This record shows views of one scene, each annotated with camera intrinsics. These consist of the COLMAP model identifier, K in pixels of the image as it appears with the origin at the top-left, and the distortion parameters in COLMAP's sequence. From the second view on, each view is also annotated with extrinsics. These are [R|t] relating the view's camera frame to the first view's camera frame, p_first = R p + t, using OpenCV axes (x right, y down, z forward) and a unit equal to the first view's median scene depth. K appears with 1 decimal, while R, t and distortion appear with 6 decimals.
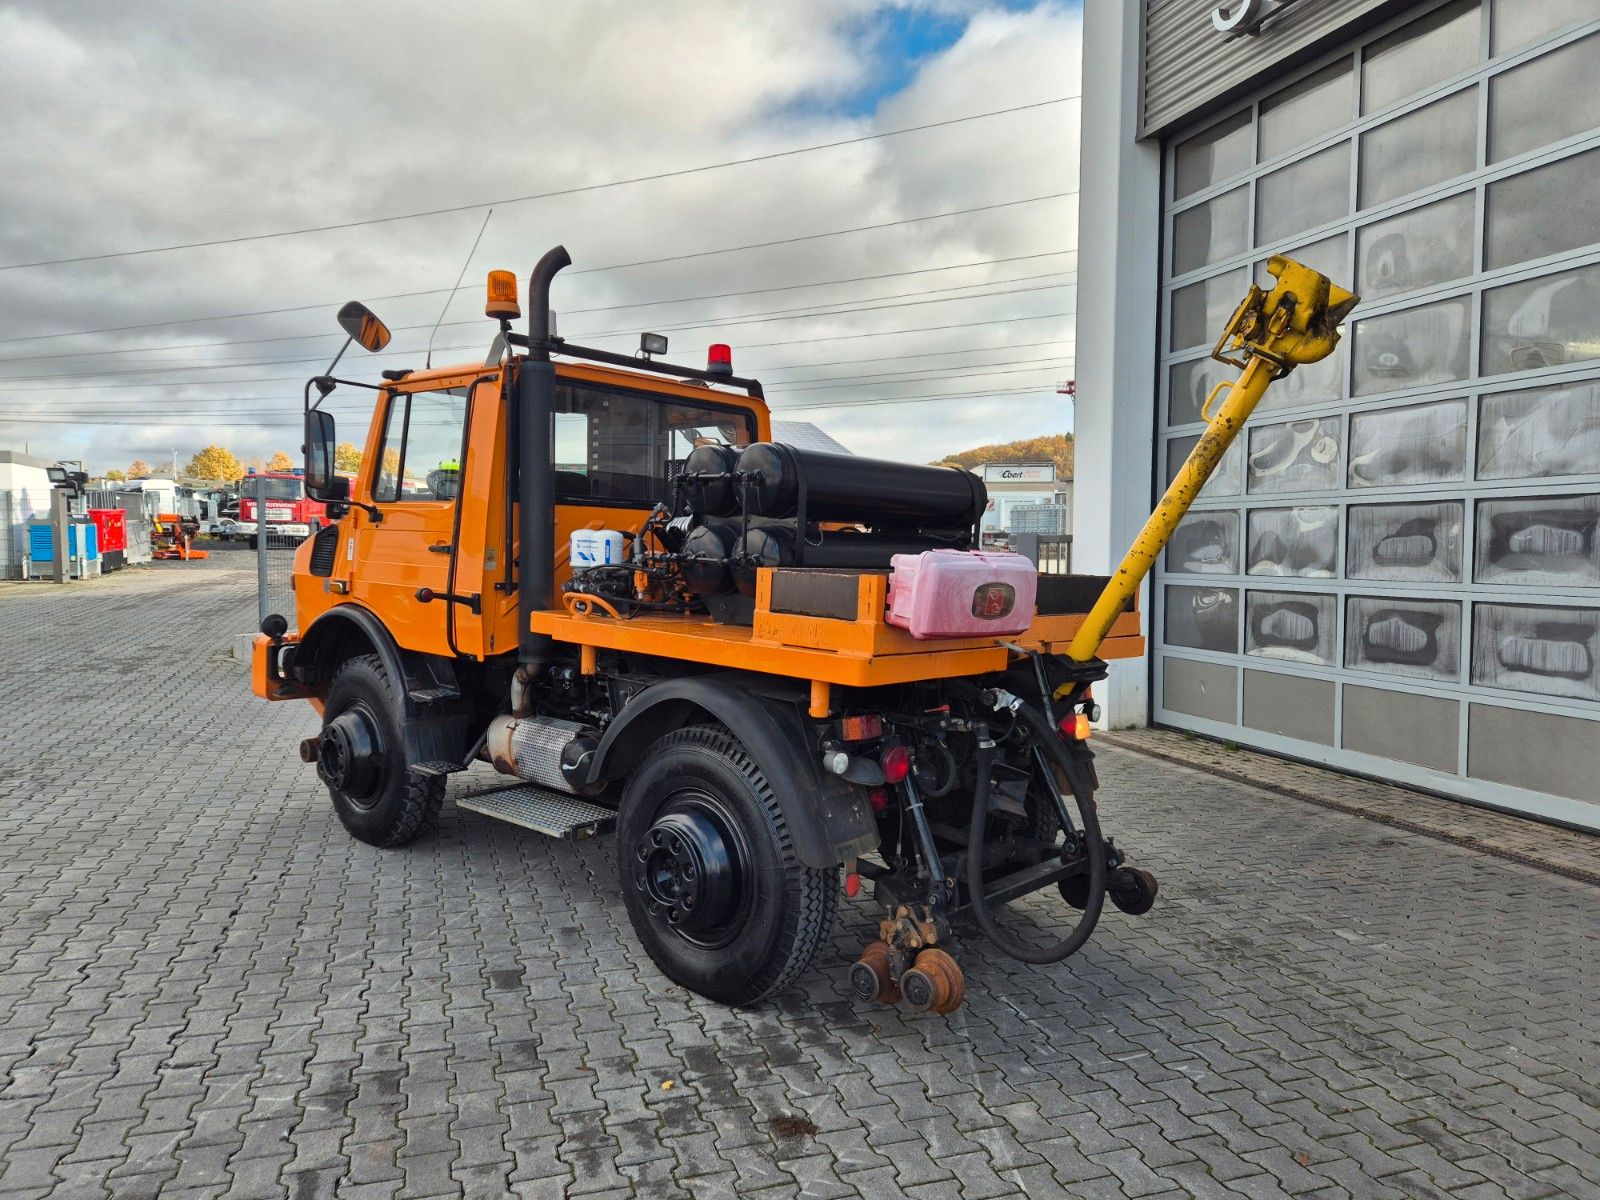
lens RADIAL K [[1063.5, 0, 790.5], [0, 1063.5, 606.7], [0, 0, 1]] dist [0.077447, -0.062707]
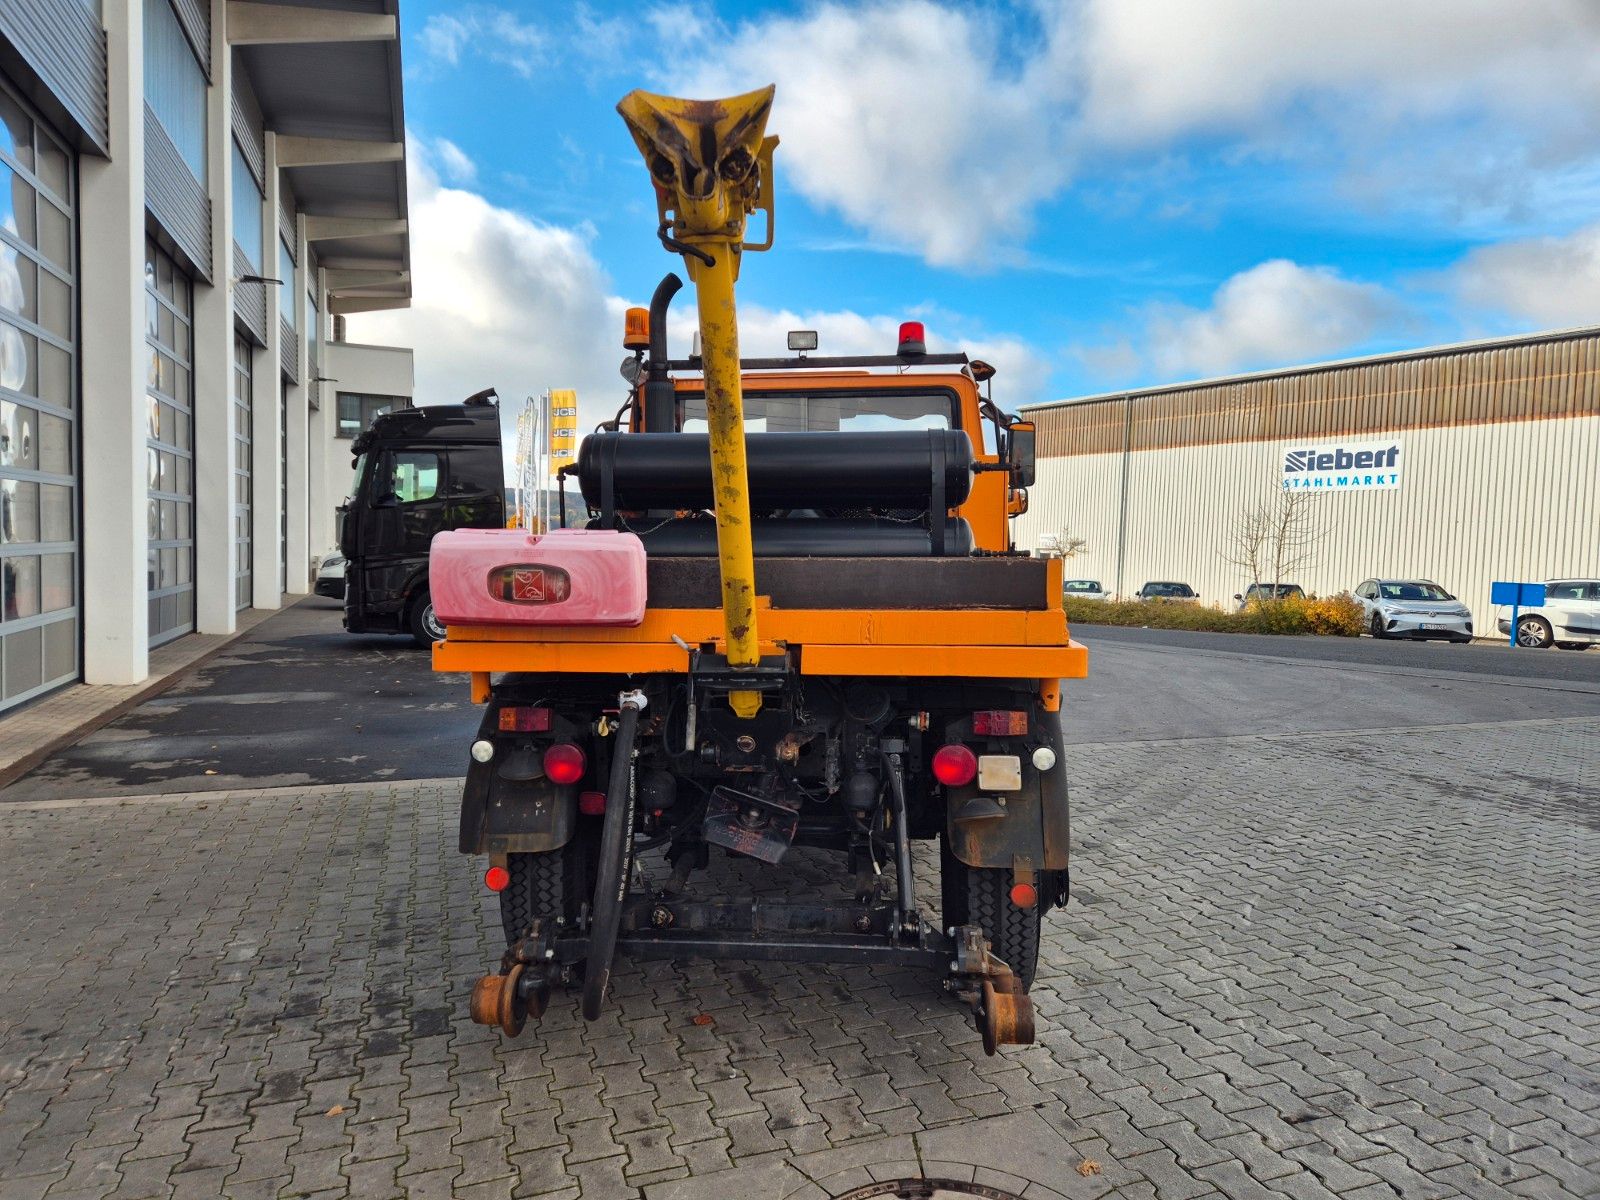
lens RADIAL K [[1063.5, 0, 777.9], [0, 1063.5, 602.3], [0, 0, 1]] dist [0.077447, -0.062707]
pose [[-0.999478, -0.029611, 0.012932, 0.070260], [-0.027986, 0.993364, 0.111553, -0.097958], [-0.016149, 0.111133, -0.993674, 1.848105]]
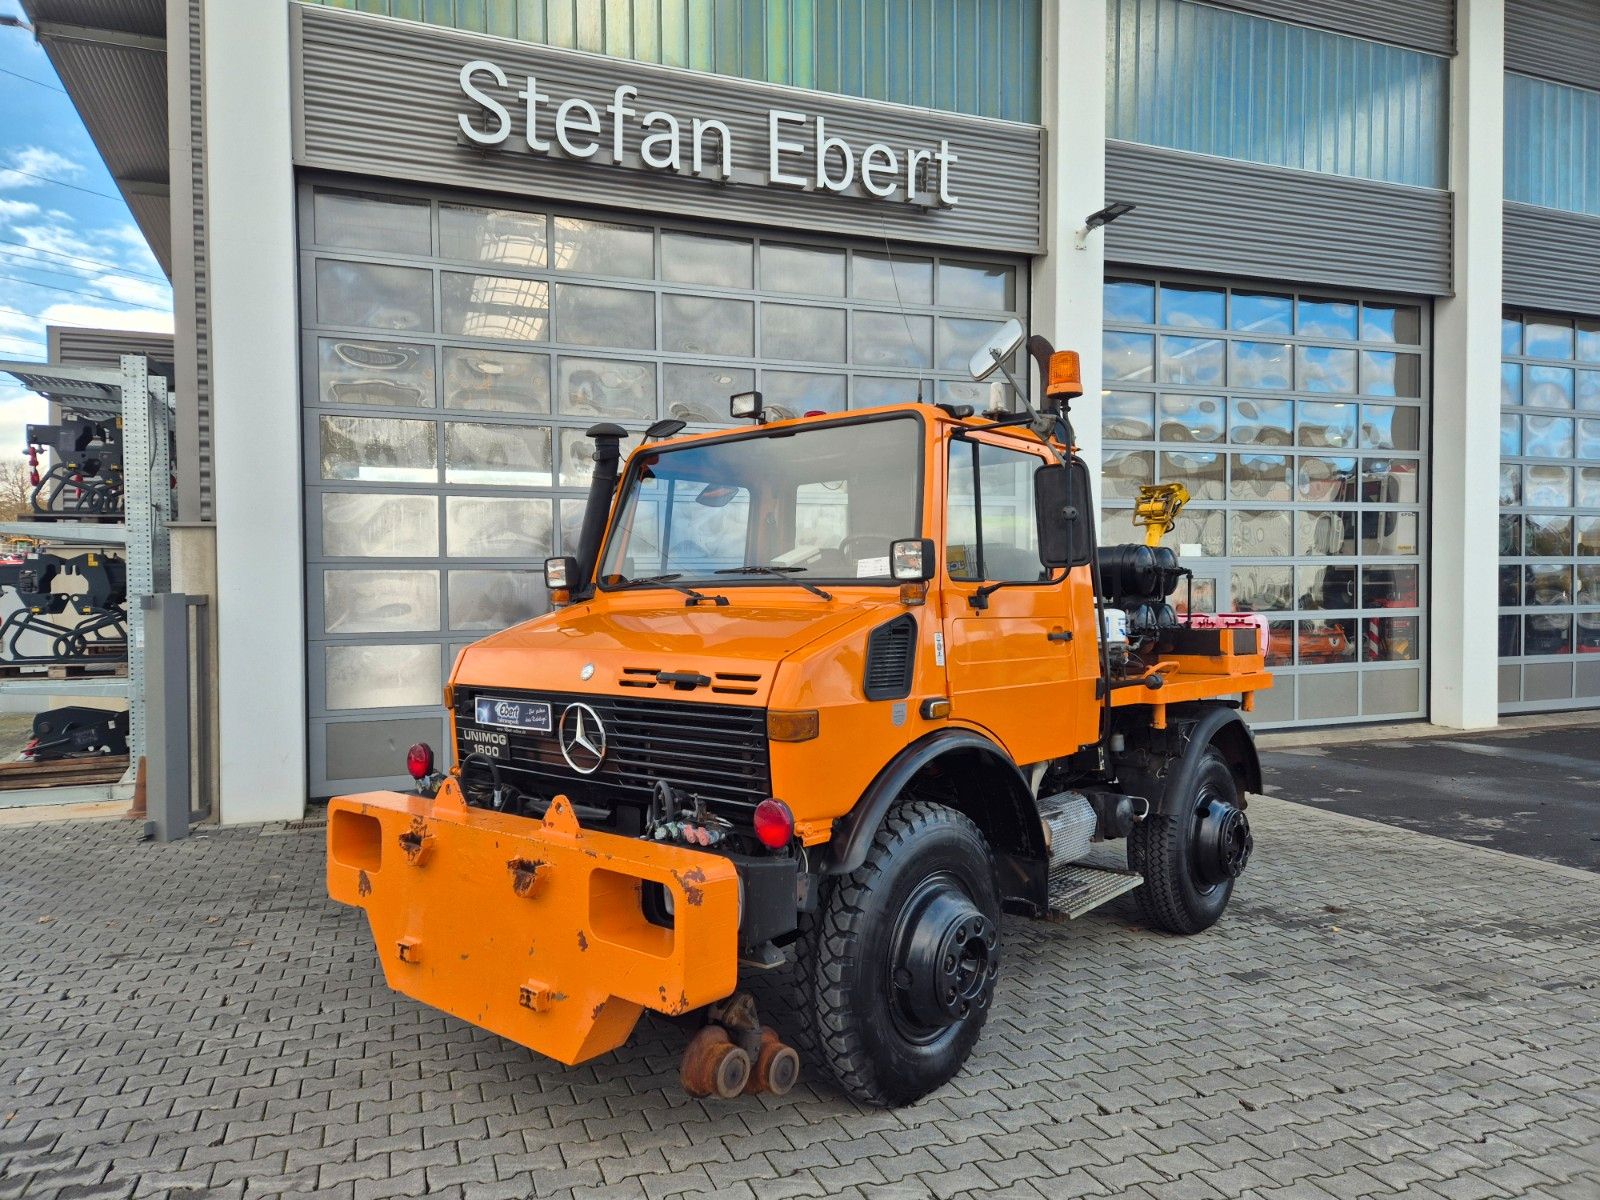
lens RADIAL K [[1063.5, 0, 792.3], [0, 1063.5, 589.8], [0, 0, 1]] dist [0.077447, -0.062707]
pose [[-0.027051, -0.013584, 0.999542, -1.248610], [0.062976, 0.997898, 0.015266, -0.123689], [-0.997648, 0.063360, -0.026139, 1.289429]]
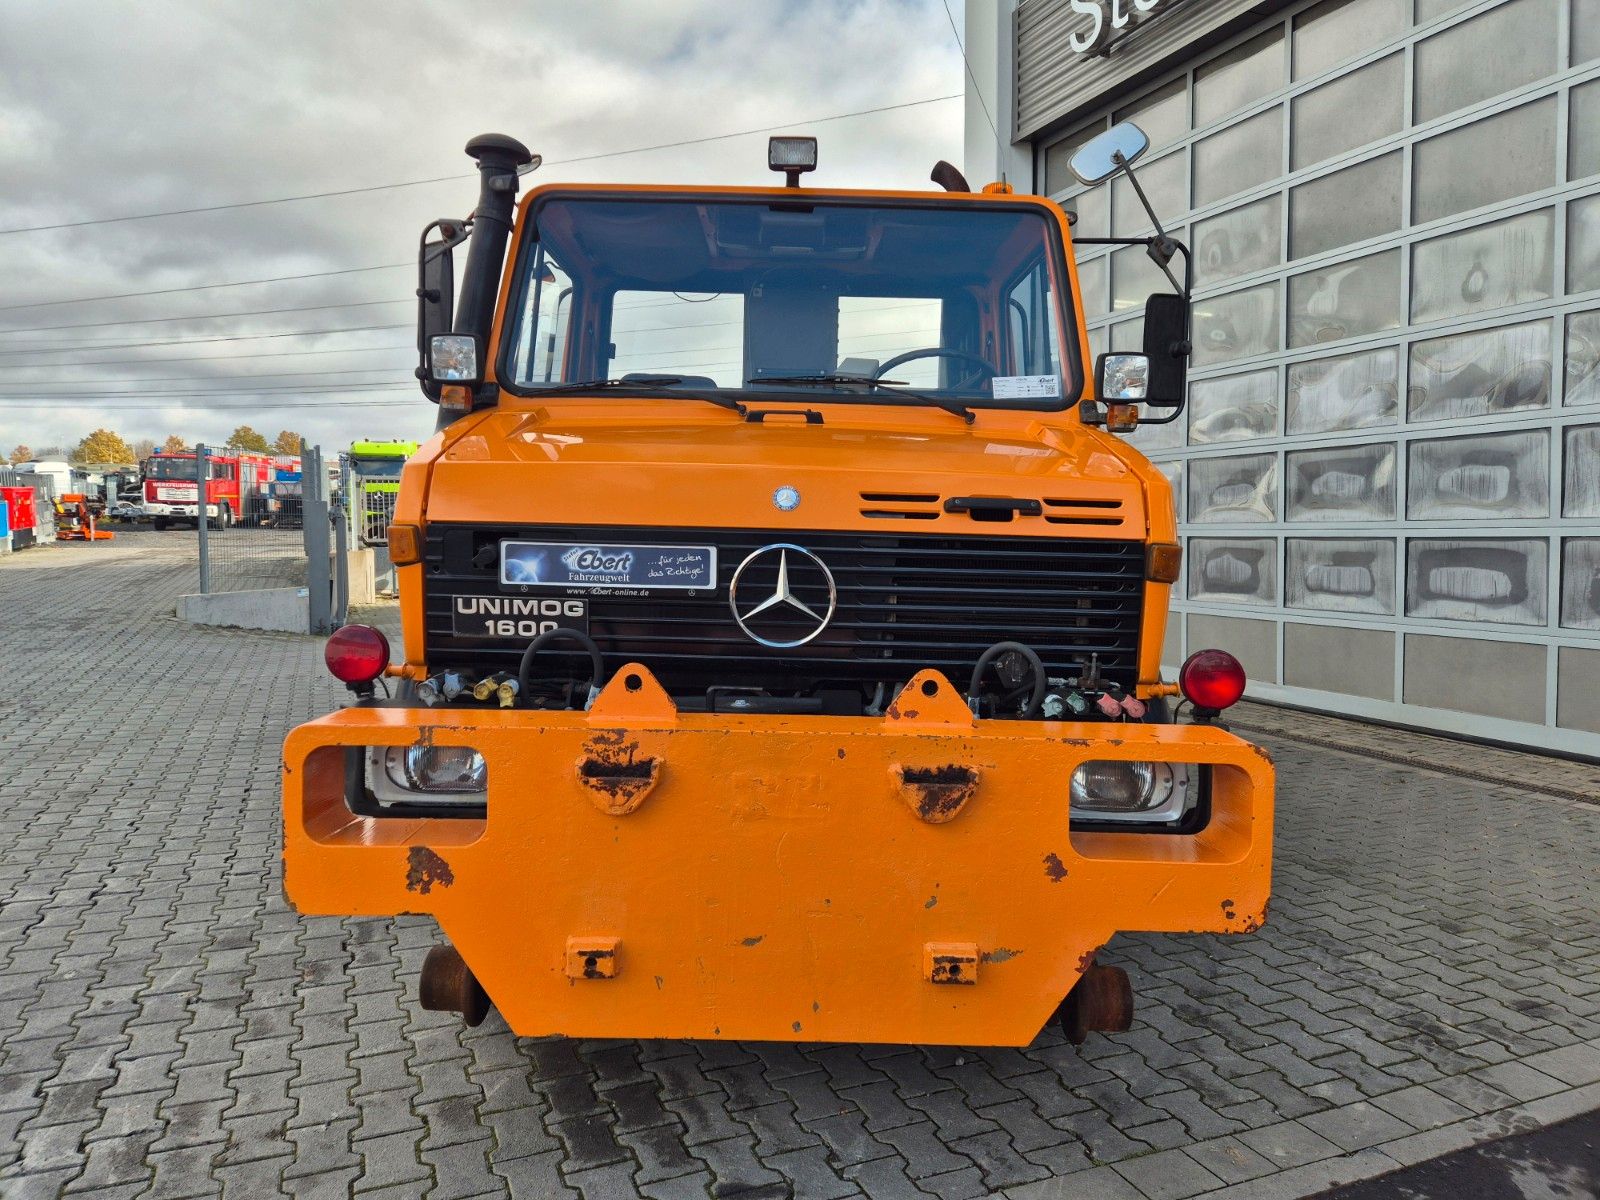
lens RADIAL K [[1063.5, 0, 782.5], [0, 1063.5, 578.8], [0, 0, 1]] dist [0.077447, -0.062707]
pose [[0.997356, -0.011931, 0.071681, -0.012065], [0.012709, 0.999865, -0.010401, 0.069210], [-0.071547, 0.011285, 0.997373, -0.213617]]
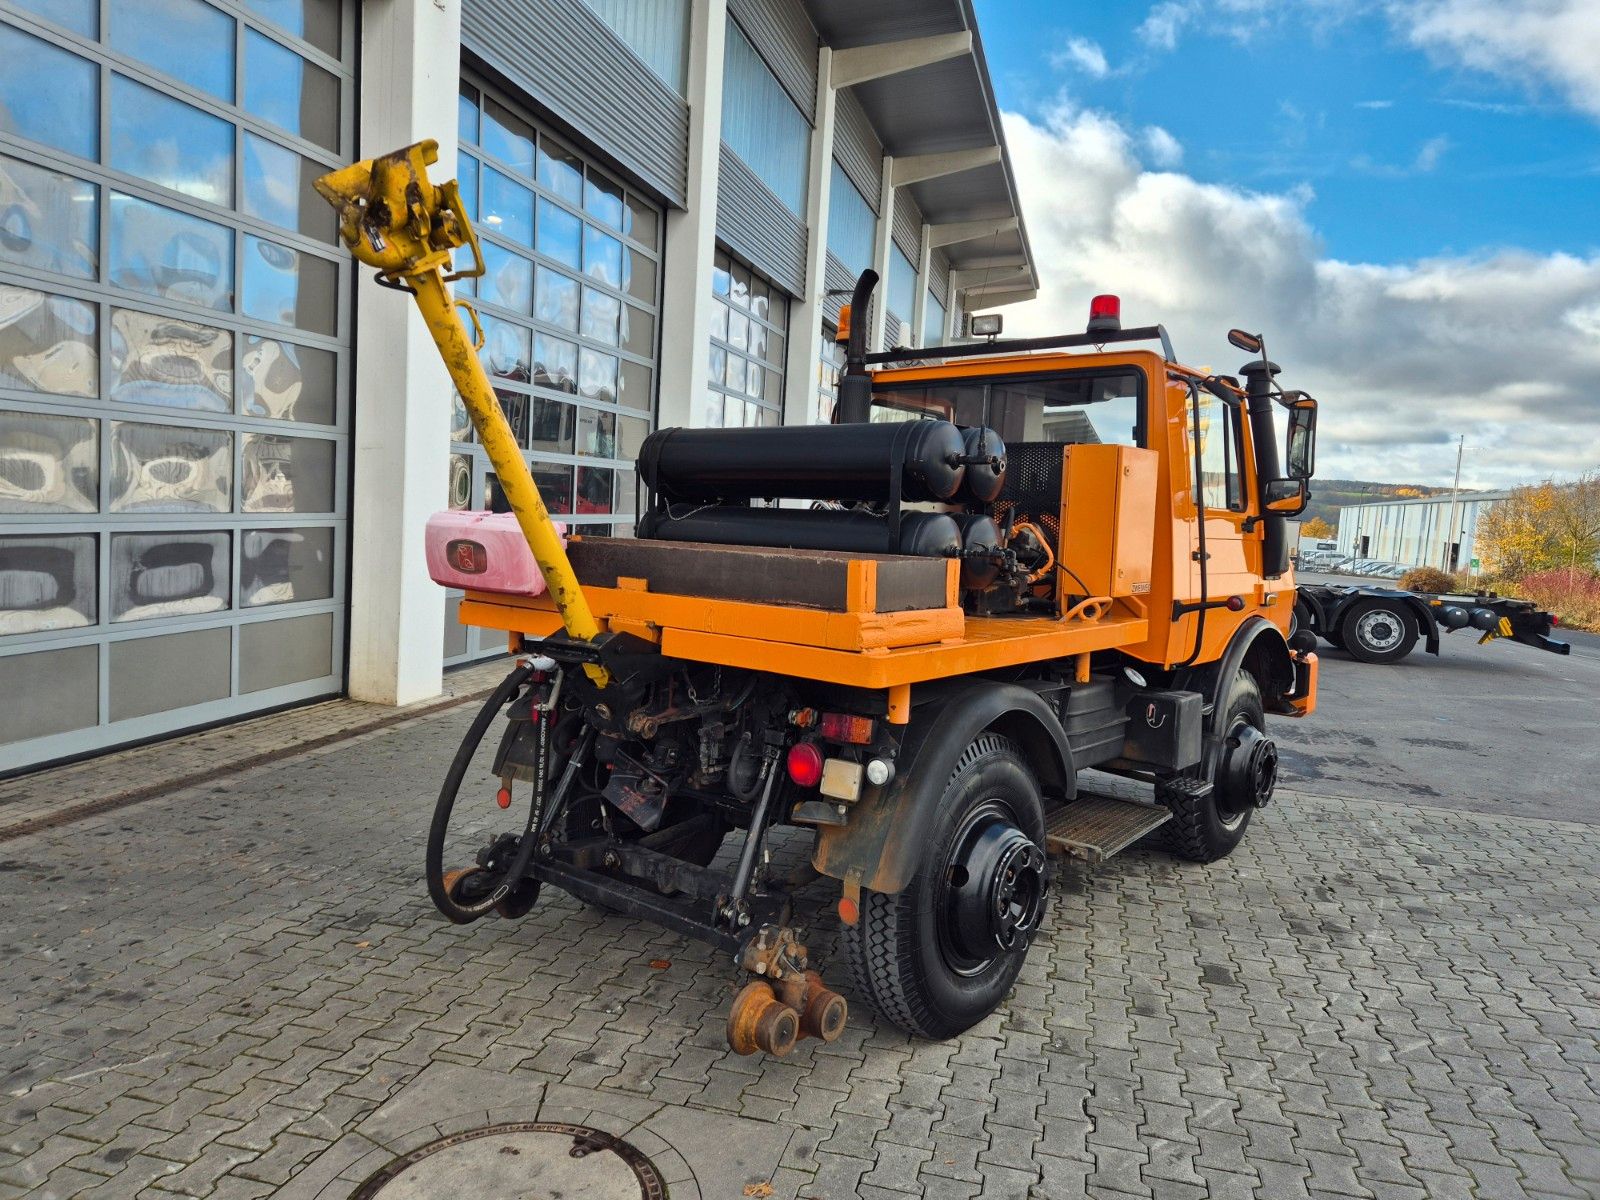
lens RADIAL K [[1063.5, 0, 791.4], [0, 1063.5, 584.8], [0, 0, 1]] dist [0.077447, -0.062707]
pose [[-0.817000, -0.096409, 0.568521, -0.405369], [-0.028299, 0.991440, 0.127459, -0.118812], [-0.575943, 0.088046, -0.812735, 1.717332]]
